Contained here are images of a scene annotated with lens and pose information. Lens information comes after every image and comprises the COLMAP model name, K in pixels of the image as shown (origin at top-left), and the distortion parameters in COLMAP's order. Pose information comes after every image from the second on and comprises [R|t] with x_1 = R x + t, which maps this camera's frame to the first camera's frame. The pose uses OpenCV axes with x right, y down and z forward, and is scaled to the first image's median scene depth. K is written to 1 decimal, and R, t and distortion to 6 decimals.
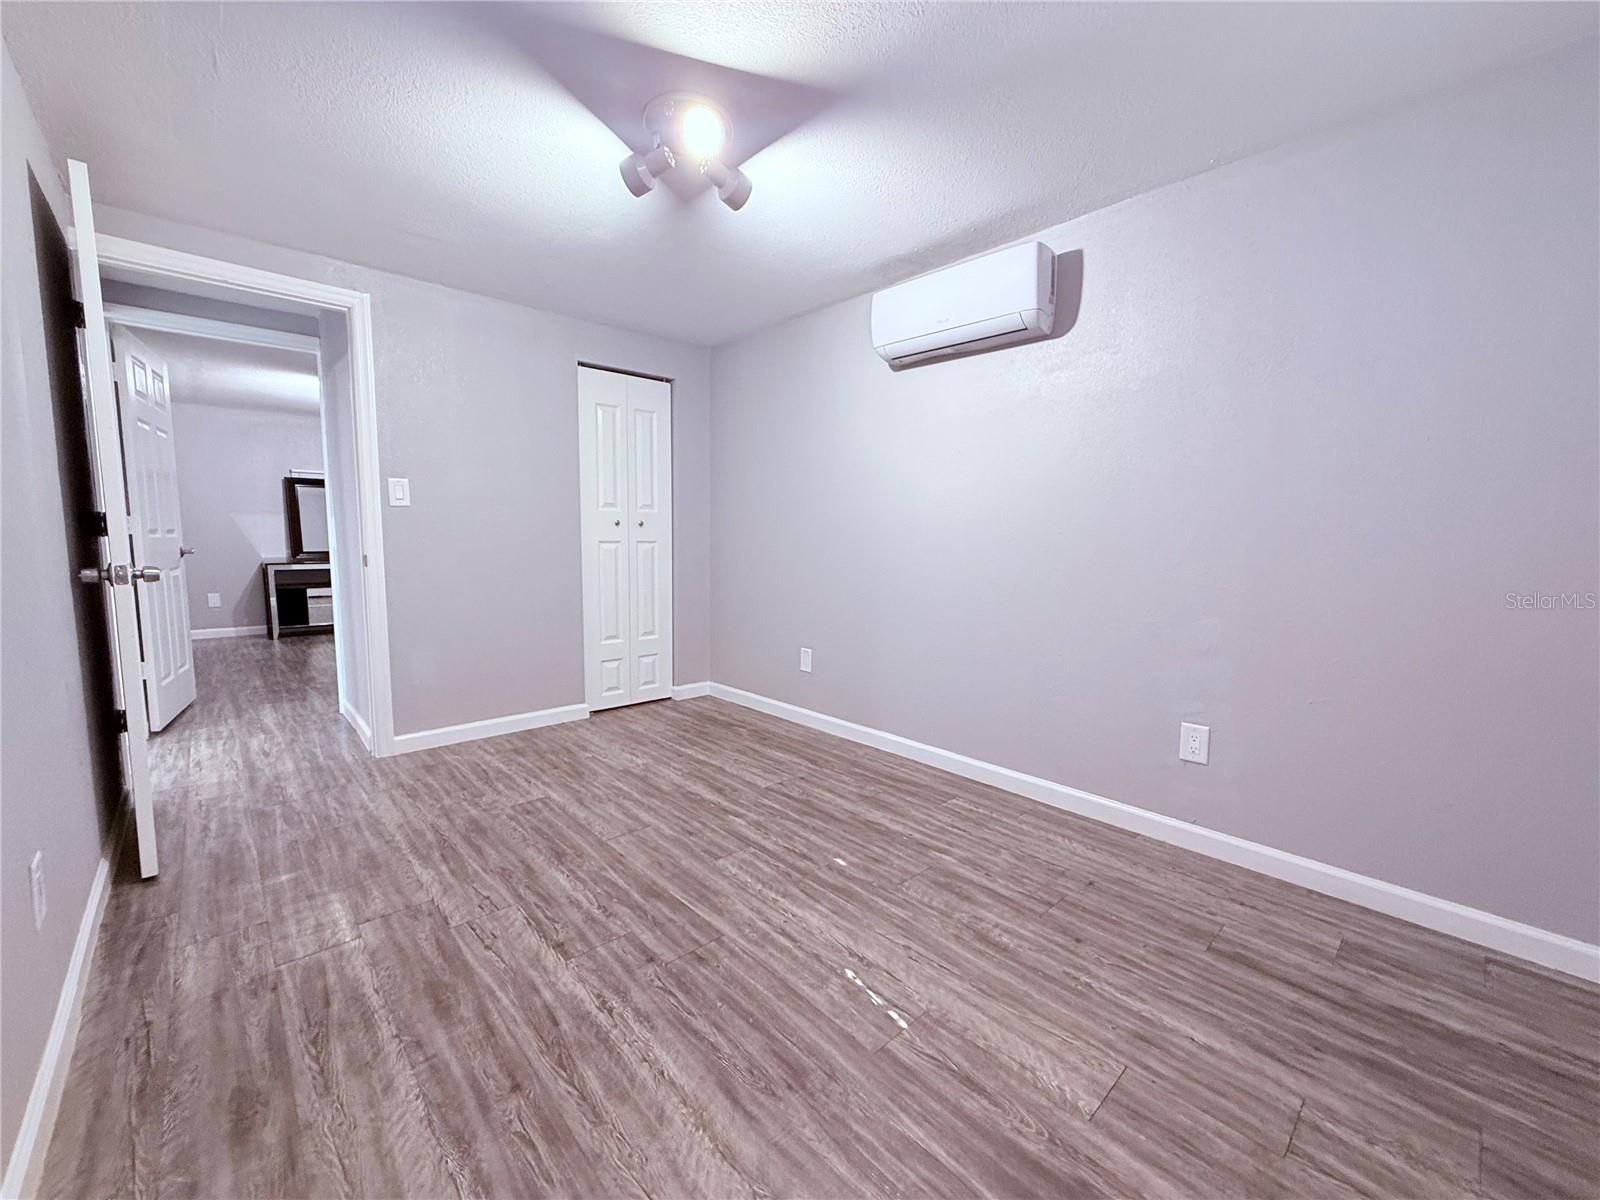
lens RADIAL K [[642.0, 0, 802.5], [0, 642.0, 598.3], [0, 0, 1]] dist [-0.001893, -0.000136]
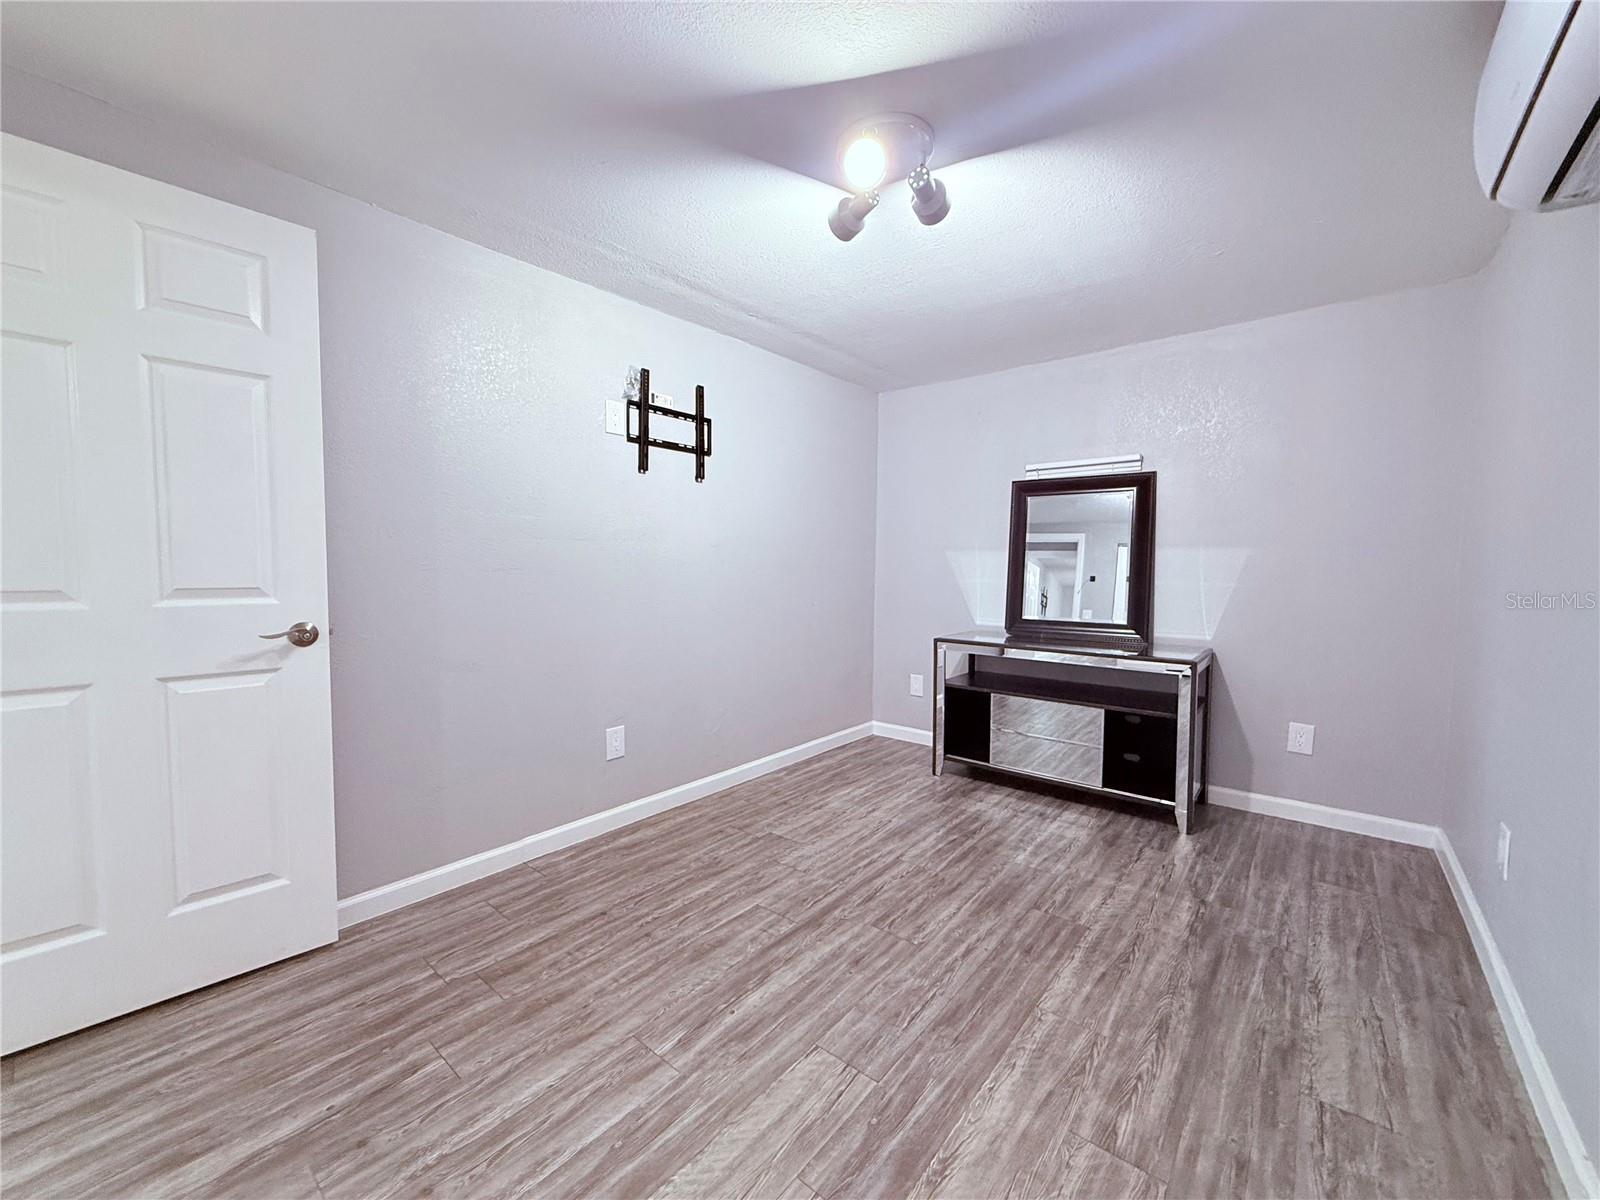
lens RADIAL K [[642.0, 0, 803.7], [0, 642.0, 602.6], [0, 0, 1]] dist [-0.001893, -0.000136]
pose [[-0.140940, -0.052506, 0.988625, -0.350255], [0.095476, 0.993217, 0.066362, -0.073532], [-0.985404, 0.103743, -0.134971, 0.612597]]
